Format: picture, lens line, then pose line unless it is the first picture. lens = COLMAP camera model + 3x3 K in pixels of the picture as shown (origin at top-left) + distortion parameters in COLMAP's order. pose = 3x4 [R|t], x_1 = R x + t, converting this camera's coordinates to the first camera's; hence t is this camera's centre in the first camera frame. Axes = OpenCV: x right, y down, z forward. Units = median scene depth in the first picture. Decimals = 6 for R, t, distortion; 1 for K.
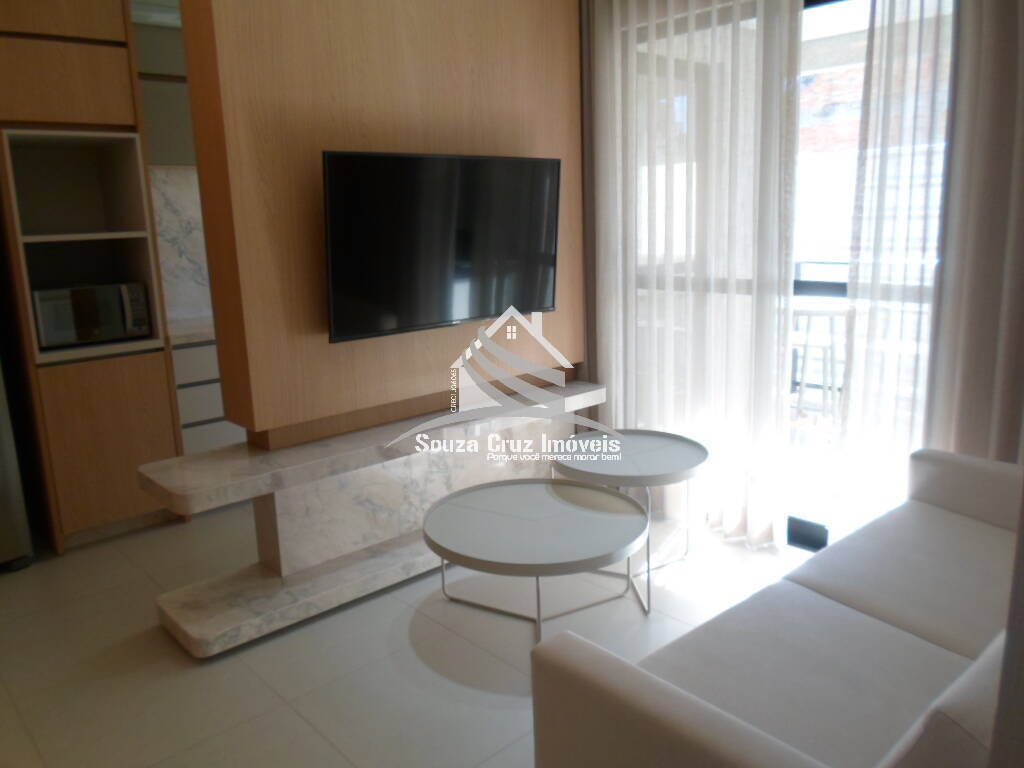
lens RADIAL K [[802.1, 0, 510.5], [0, 802.1, 369.9], [0, 0, 1]] dist [-0.004795, -0.007510]
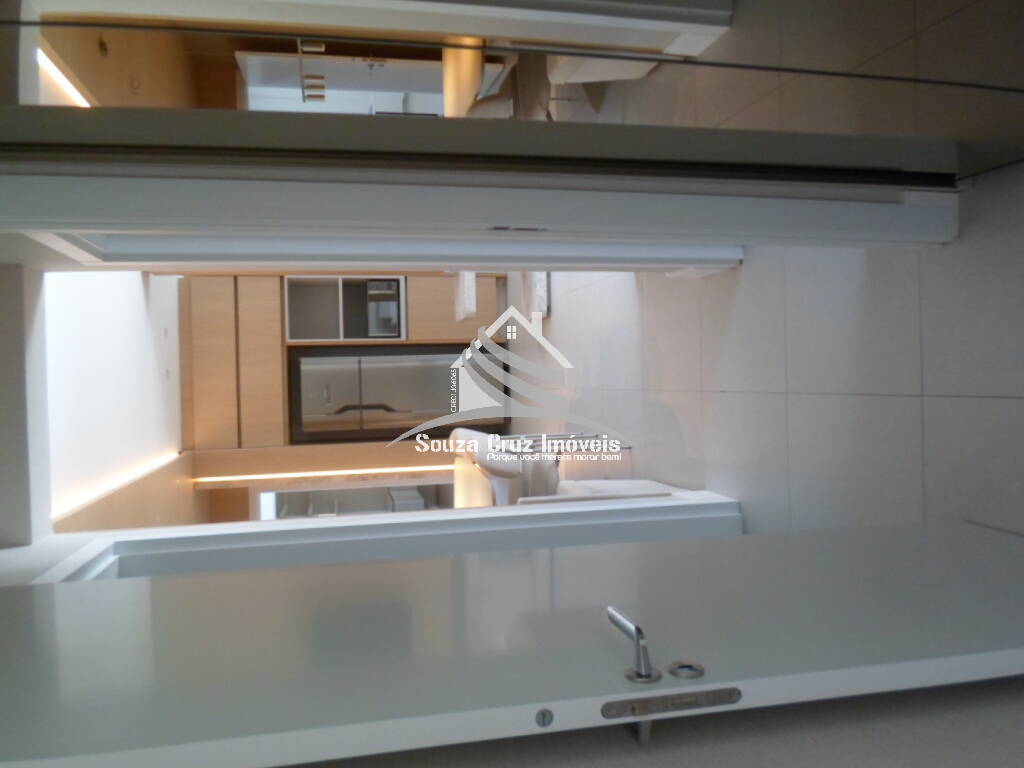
lens RADIAL K [[775.1, 0, 512.0], [0, 775.1, 384.0], [0, 0, 1]] dist [0.003416, -0.030353]
pose [[0.151622, -0.718330, -0.678979, 0.677165], [0.987675, 0.137101, 0.075509, 0.123852], [0.038849, -0.682059, 0.730264, -0.462023]]
